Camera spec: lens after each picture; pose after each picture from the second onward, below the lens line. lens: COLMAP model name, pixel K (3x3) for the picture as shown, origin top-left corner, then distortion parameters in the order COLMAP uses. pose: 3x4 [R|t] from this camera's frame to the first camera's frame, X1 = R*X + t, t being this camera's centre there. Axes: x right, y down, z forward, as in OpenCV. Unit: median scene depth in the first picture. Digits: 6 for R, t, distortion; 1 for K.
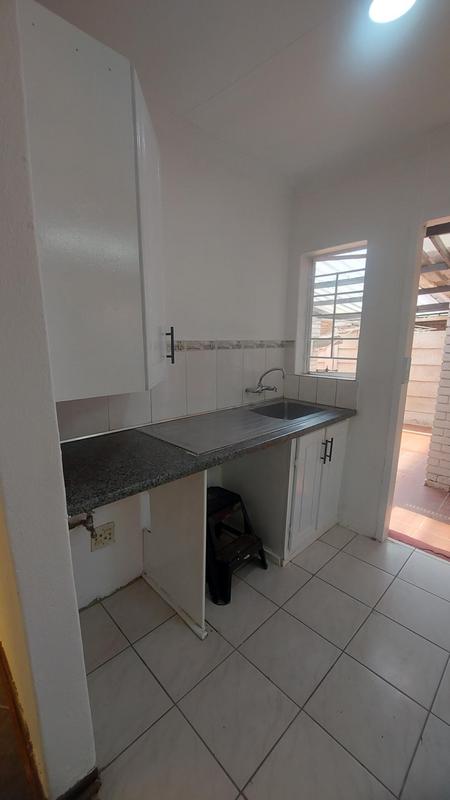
lens RADIAL K [[318.6, 0, 220.6], [0, 318.6, 401.7], [0, 0, 1]] dist [-0.003161, -0.000131]
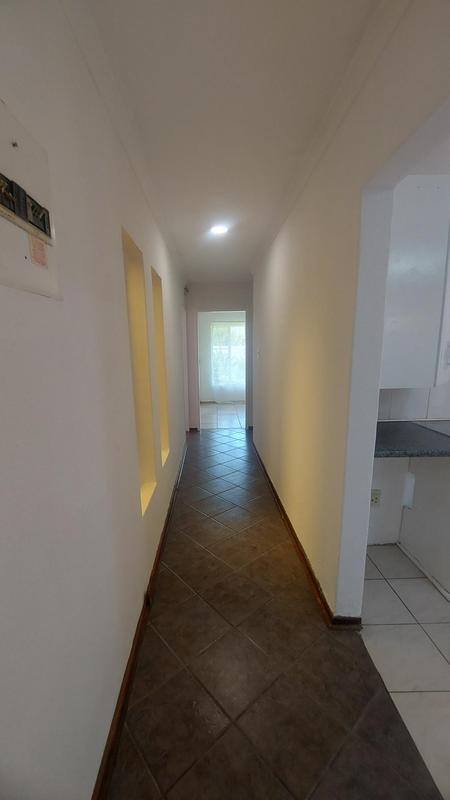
lens RADIAL K [[318.6, 0, 219.2], [0, 318.6, 406.3], [0, 0, 1]] dist [-0.003161, -0.000131]
pose [[0.723352, 0.120120, -0.679950, 0.033285], [-0.137429, 0.990095, 0.028710, 0.099570], [0.676664, 0.072678, 0.732696, -0.468195]]
